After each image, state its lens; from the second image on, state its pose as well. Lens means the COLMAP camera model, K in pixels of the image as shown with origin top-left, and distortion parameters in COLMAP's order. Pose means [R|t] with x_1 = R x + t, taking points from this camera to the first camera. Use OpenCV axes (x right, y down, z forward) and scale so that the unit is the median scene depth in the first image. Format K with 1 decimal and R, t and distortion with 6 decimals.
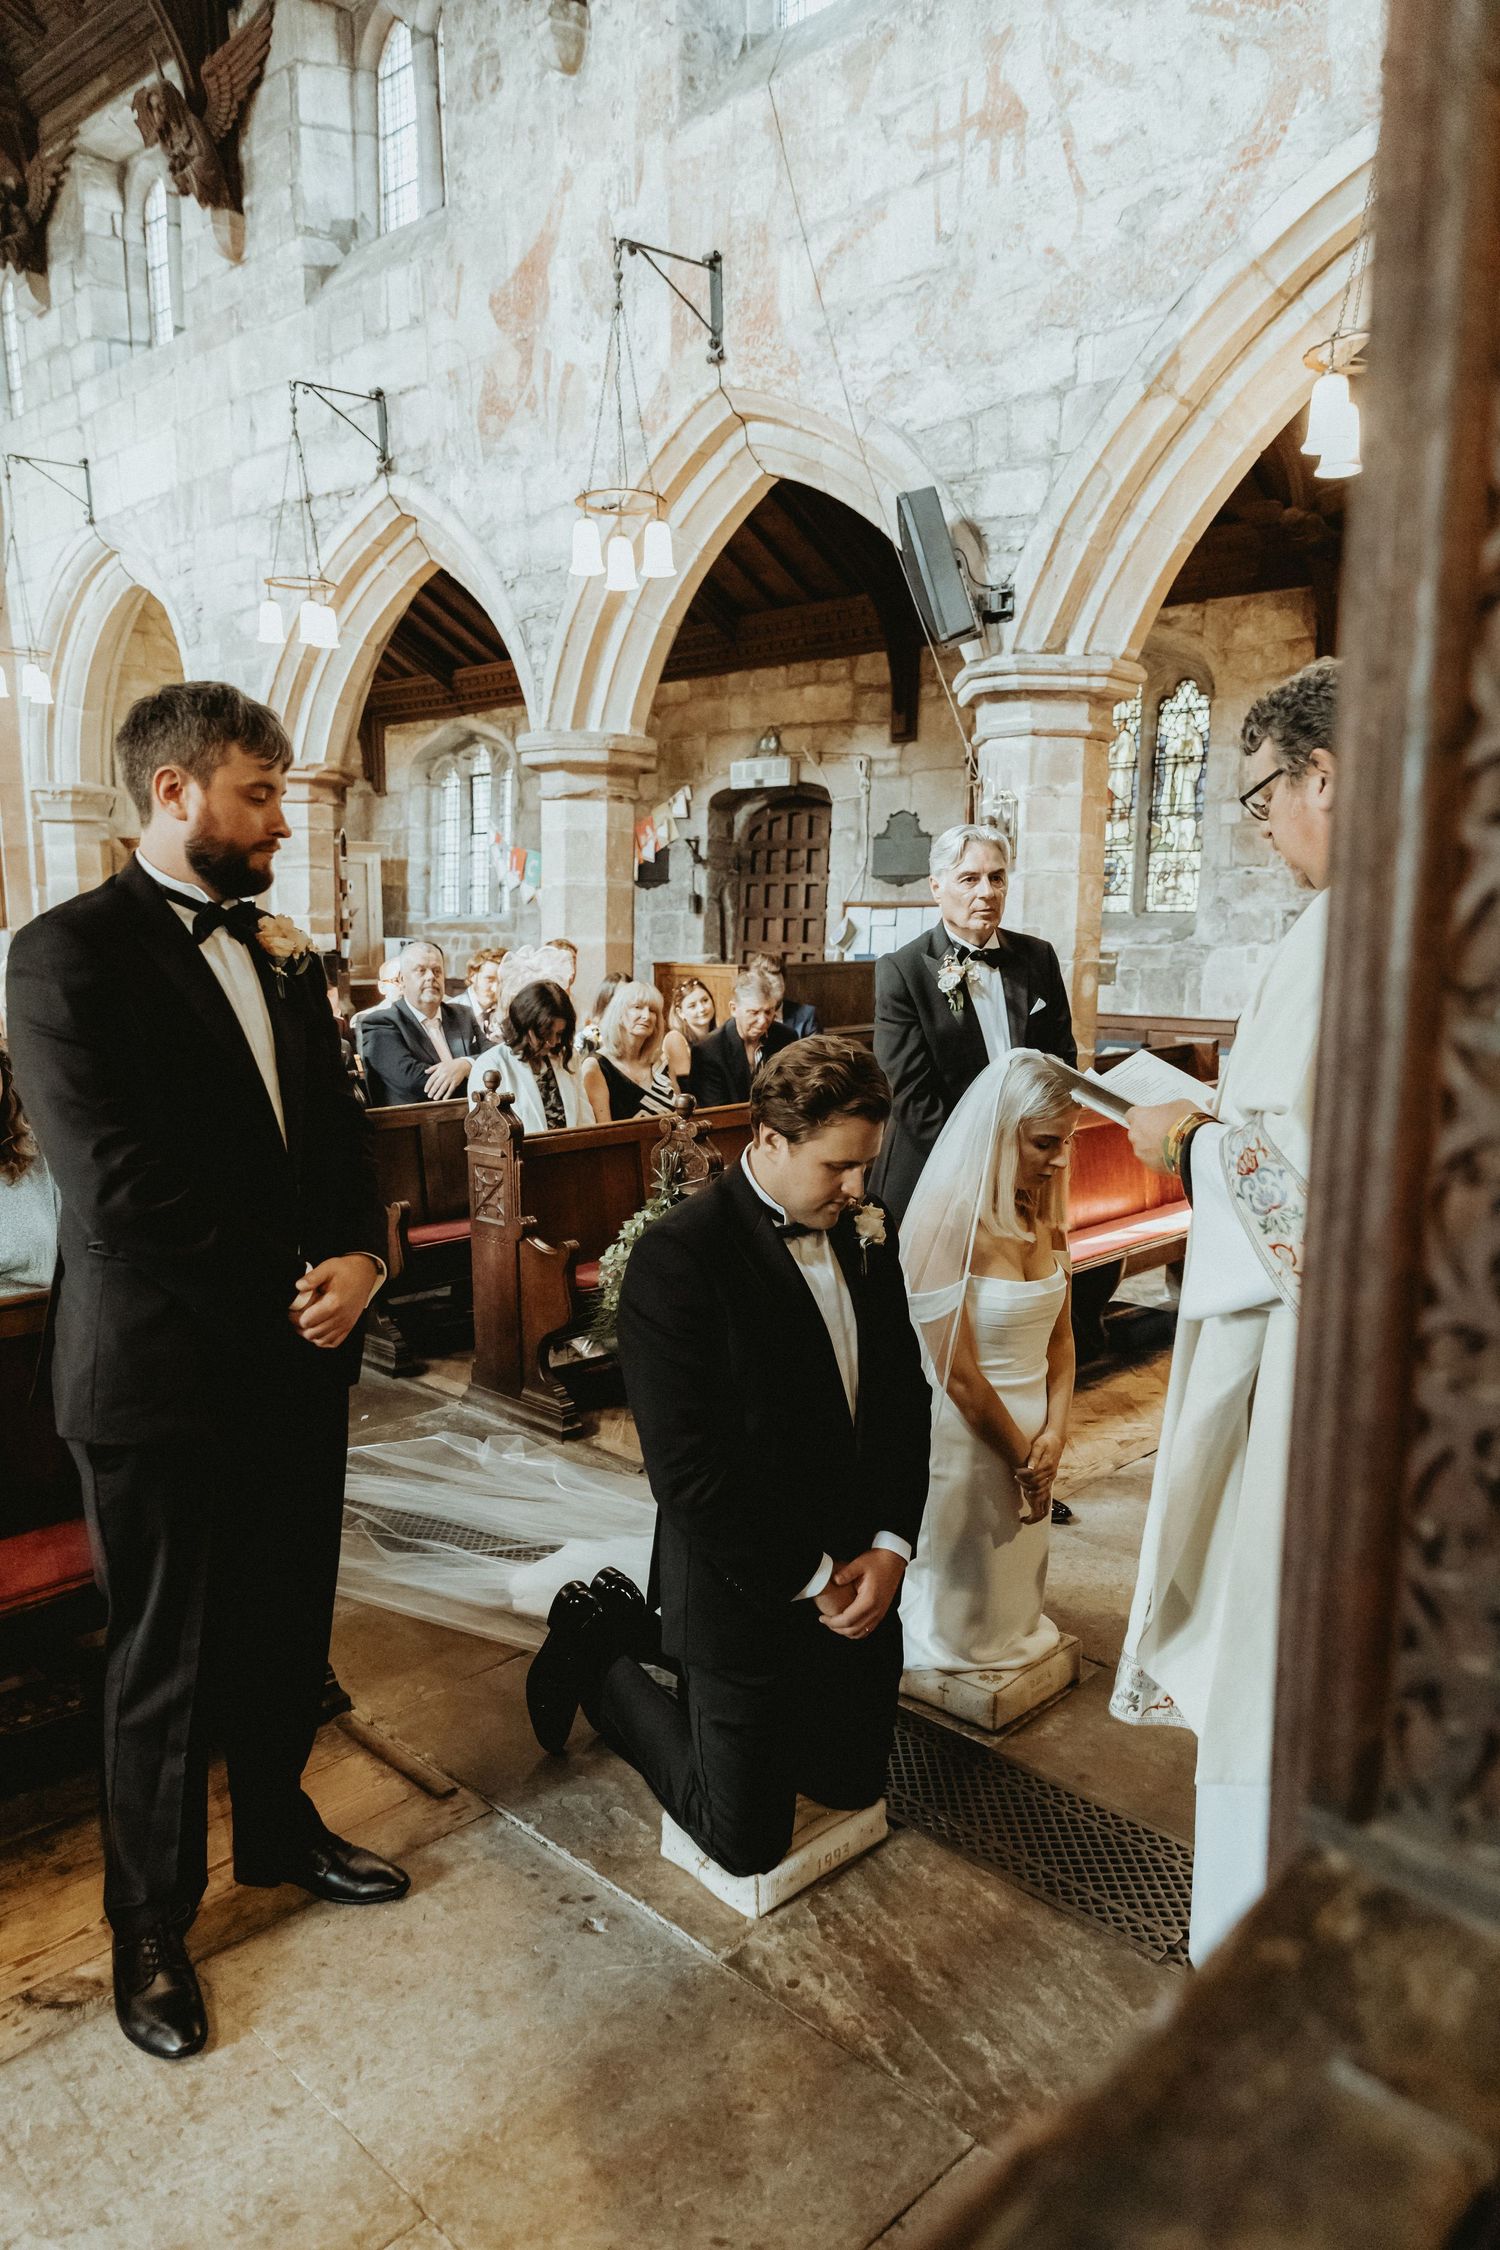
lens RADIAL K [[1478.2, 0, 749.6], [0, 1478.2, 1138.8], [0, 0, 1]] dist [0.002276, 0.006324]
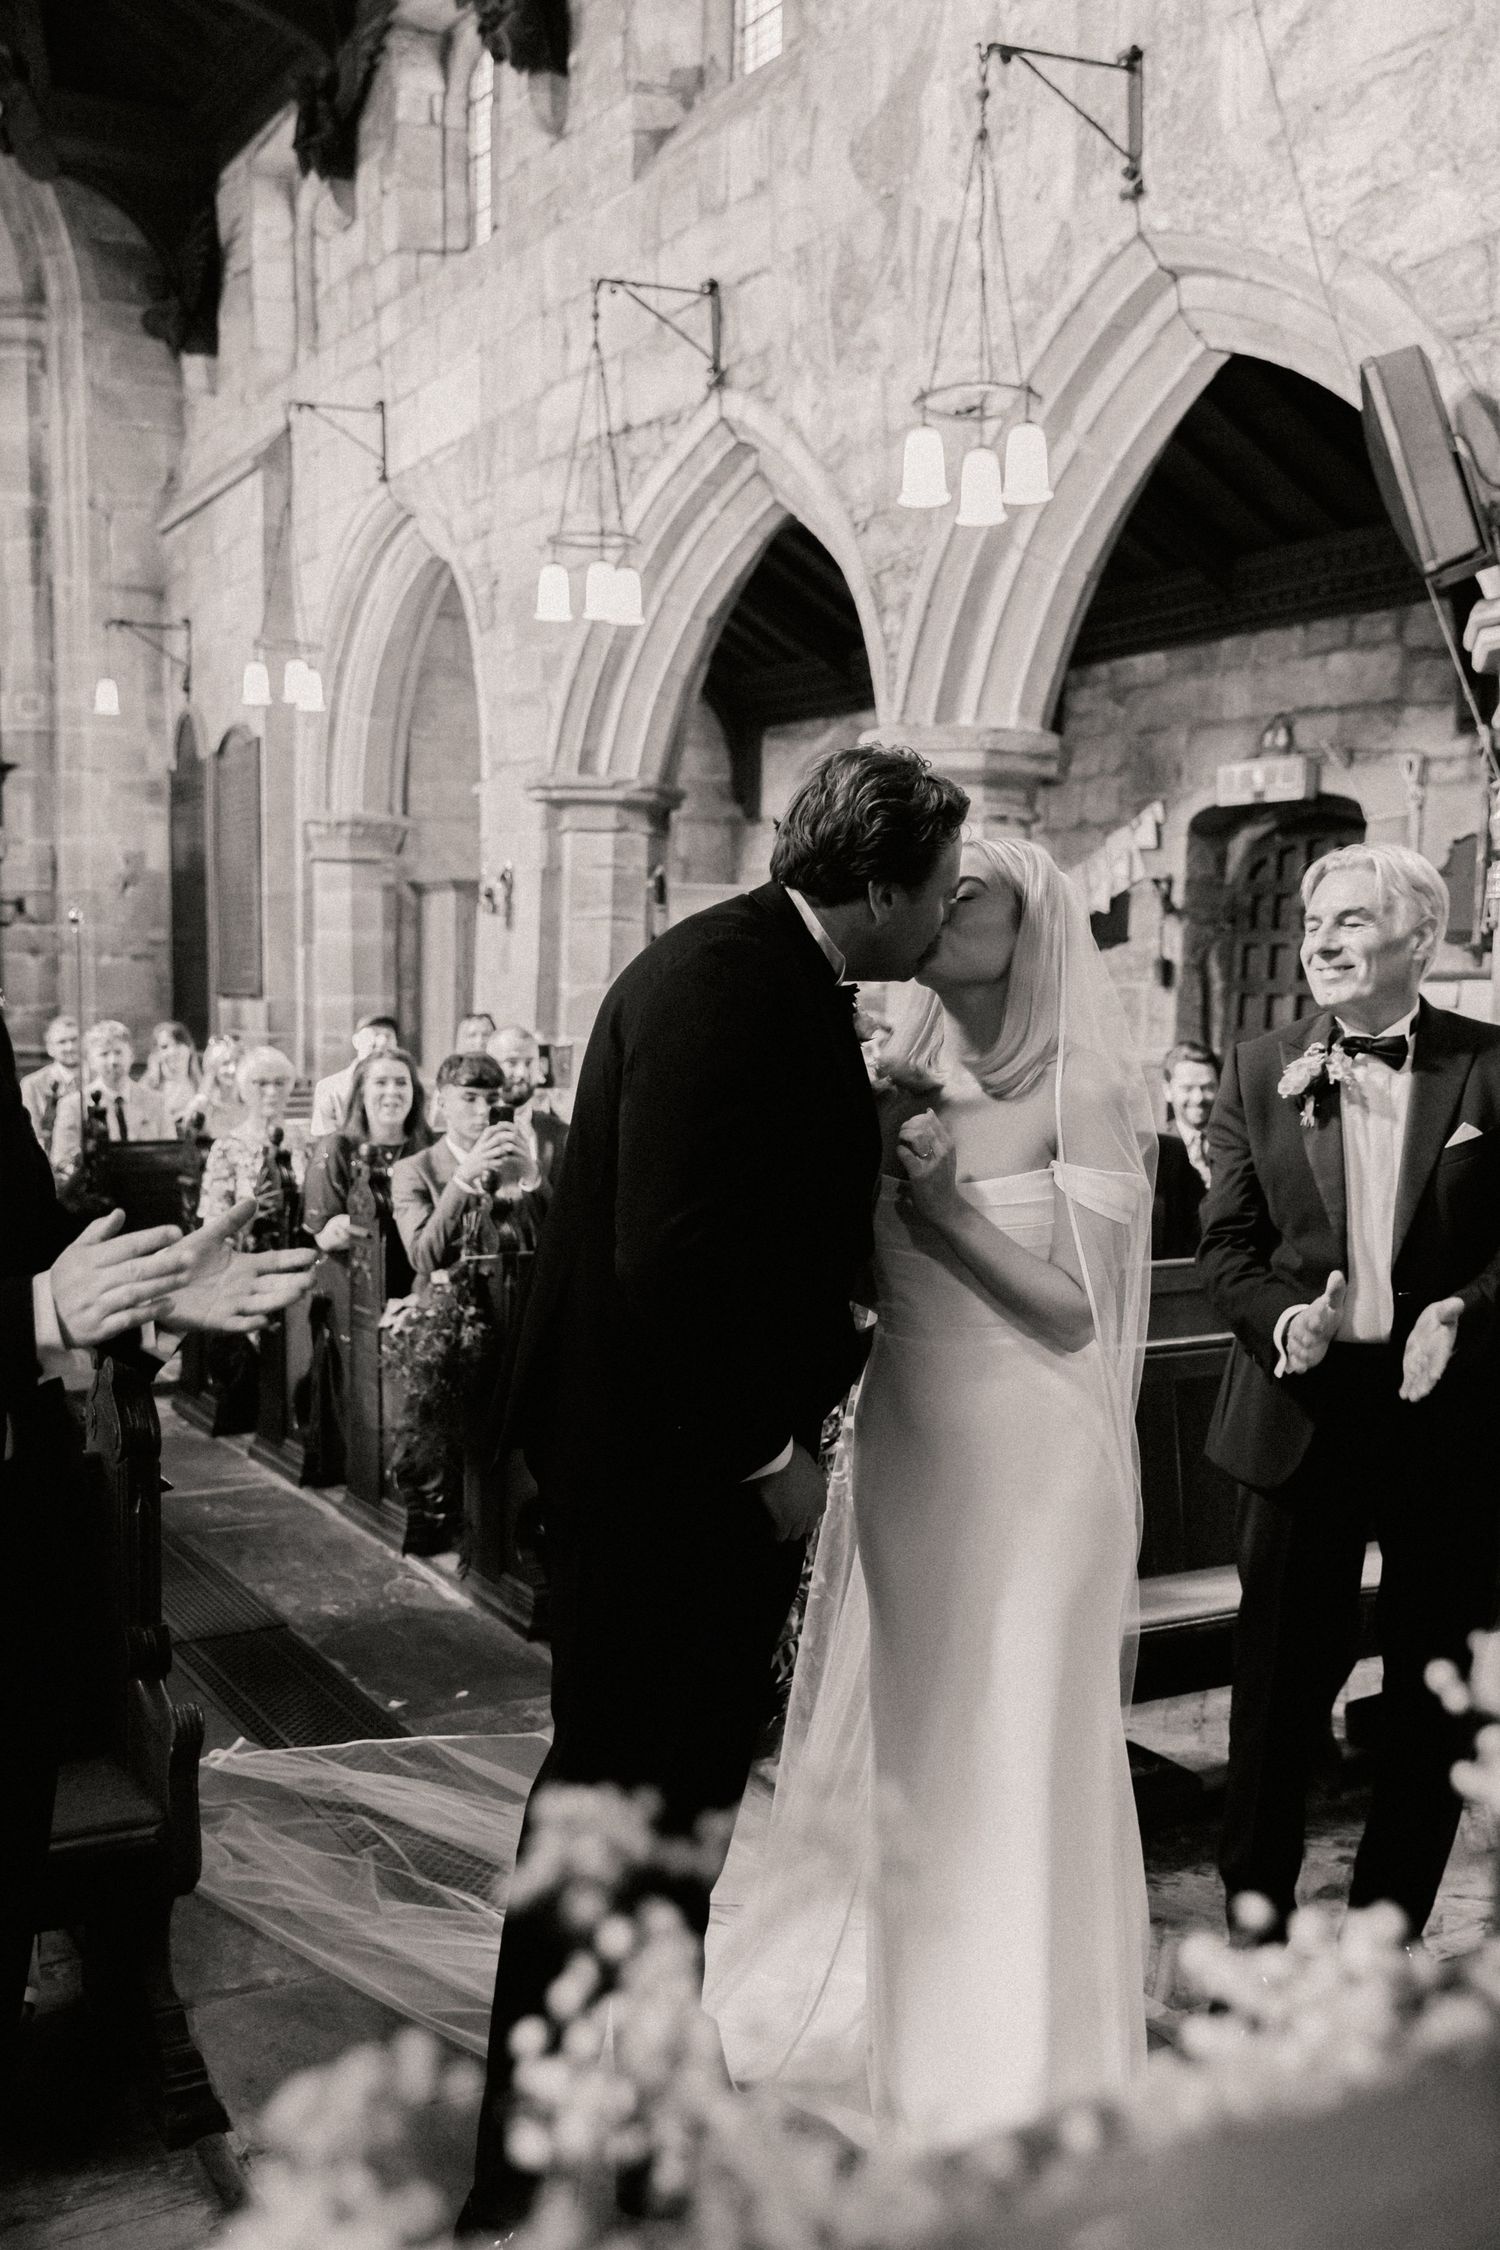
lens RADIAL K [[2123.5, 0, 743.8], [0, 2123.5, 1116.9], [0, 0, 1]] dist [0.003324, 0.012934]
pose [[0.959390, 0.026450, -0.280839, 0.070978], [-0.051798, 0.995184, -0.083221, -0.002842], [0.277285, 0.094388, 0.956140, 0.027921]]
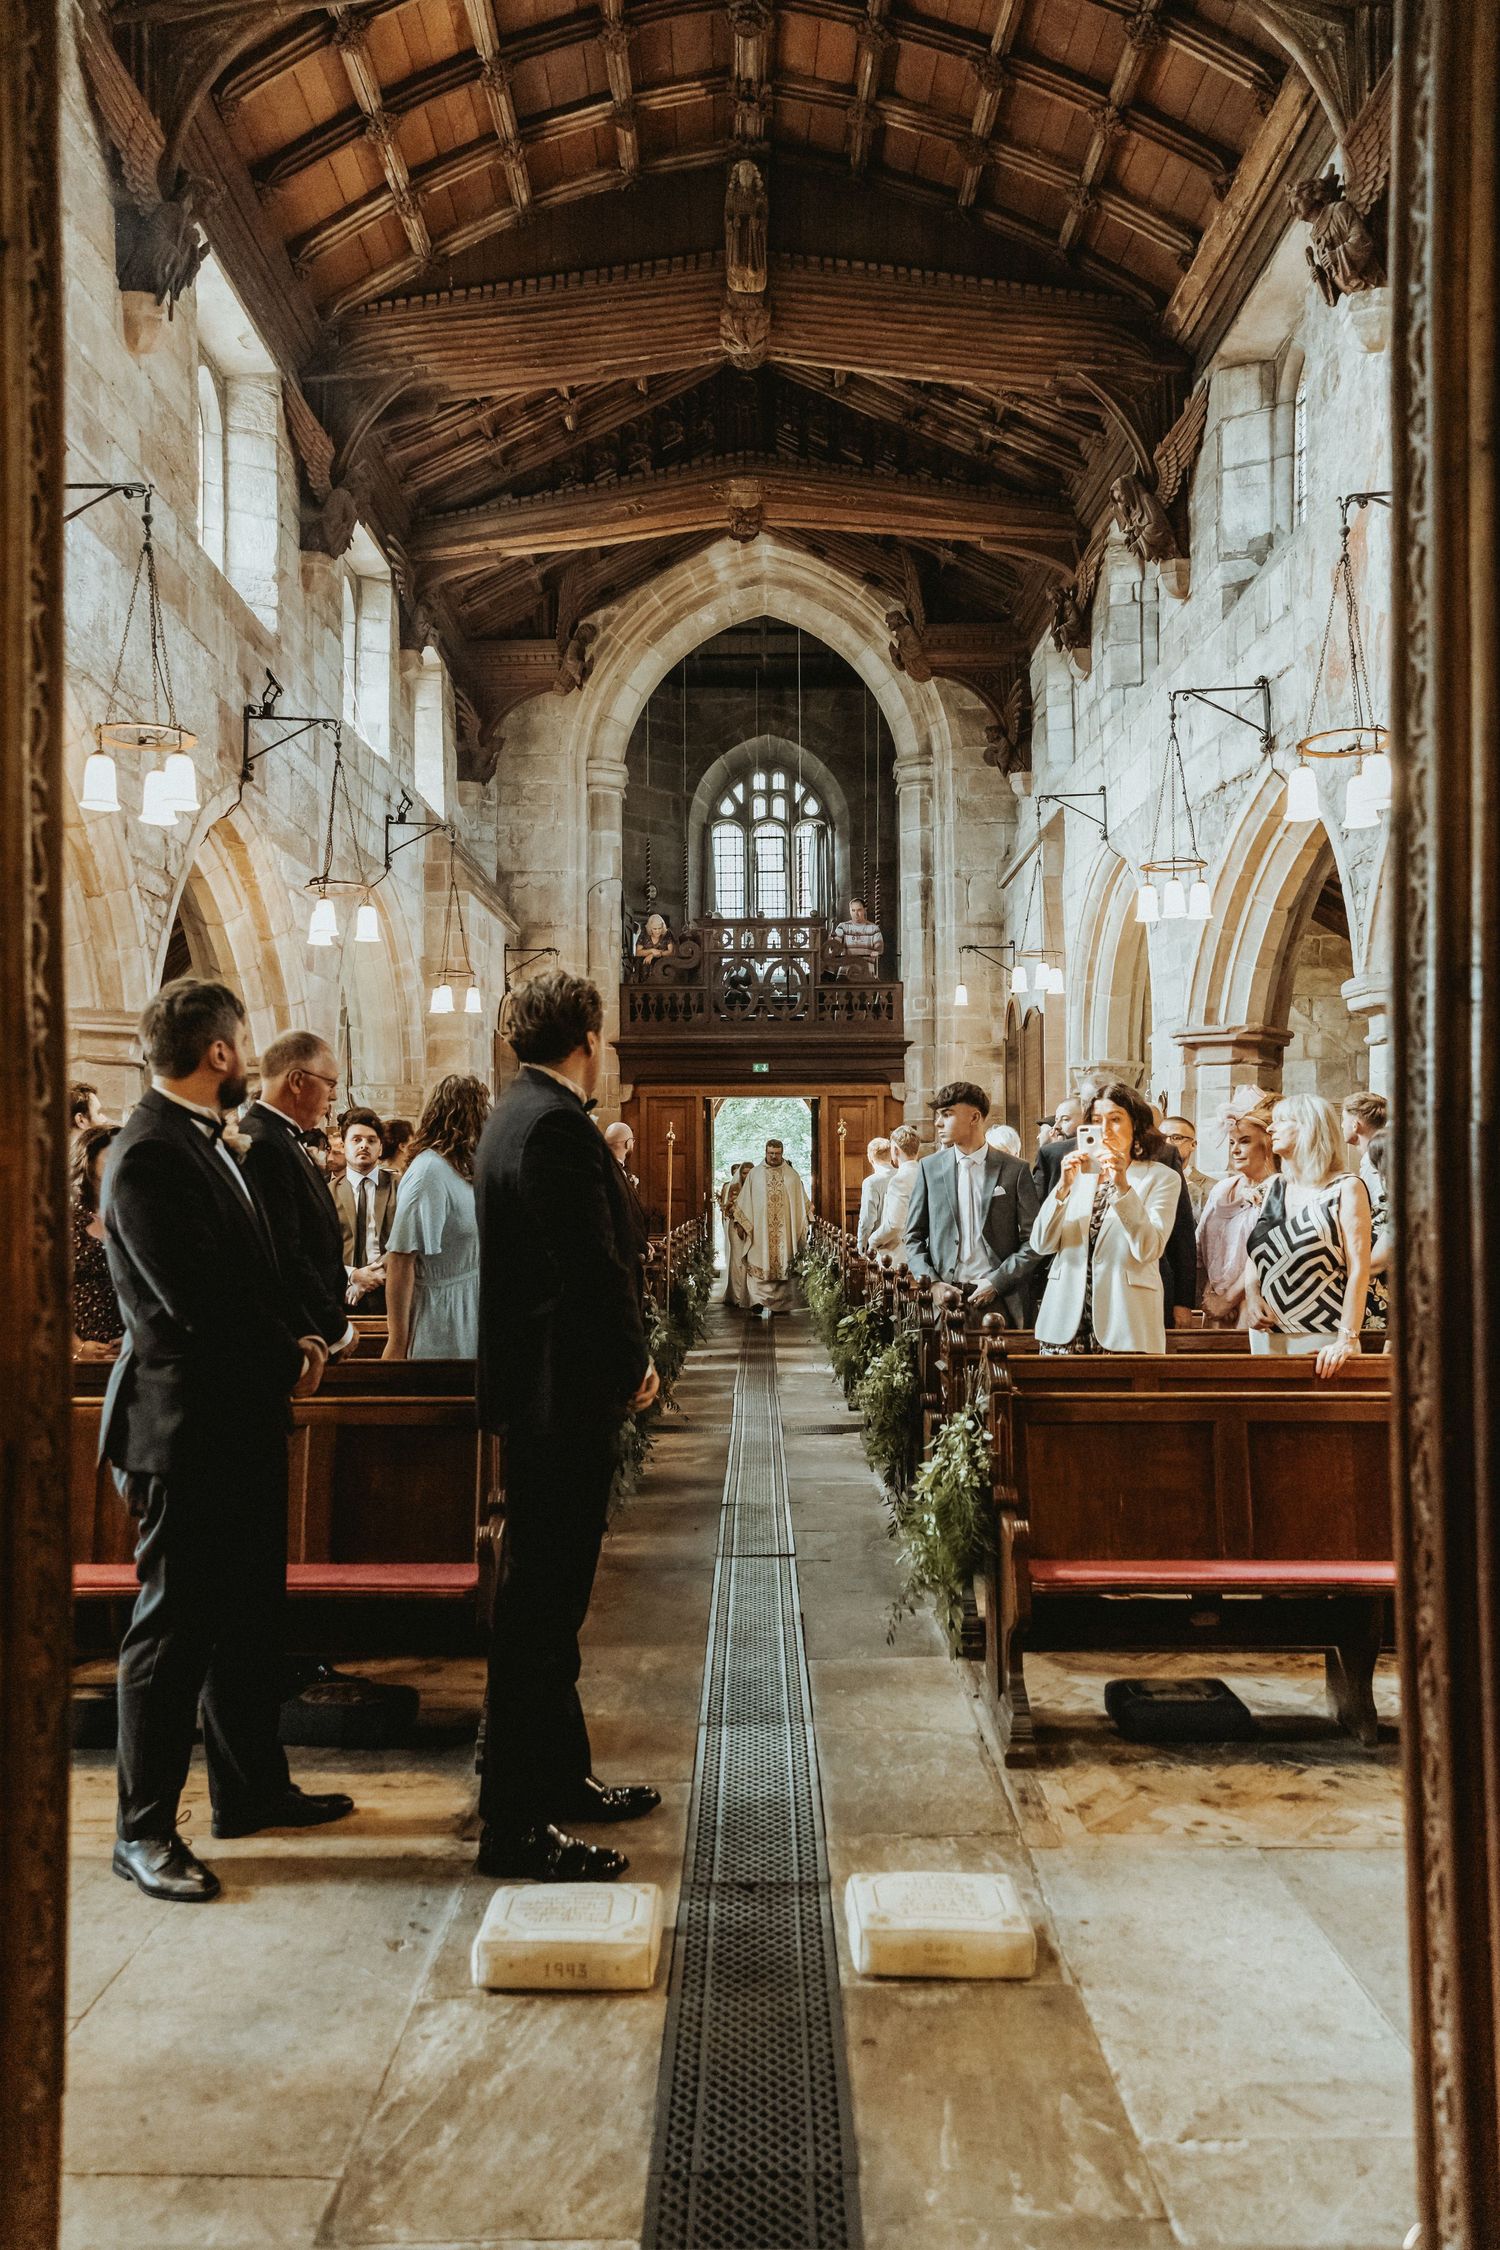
lens RADIAL K [[1494.8, 0, 756.5], [0, 1494.8, 1144.1], [0, 0, 1]] dist [0.013026, -0.006765]
pose [[0.694885, -0.020543, -0.718828, 0.252732], [-0.108501, 0.985154, -0.133041, 0.004281], [0.710889, 0.170442, 0.682339, 0.065386]]
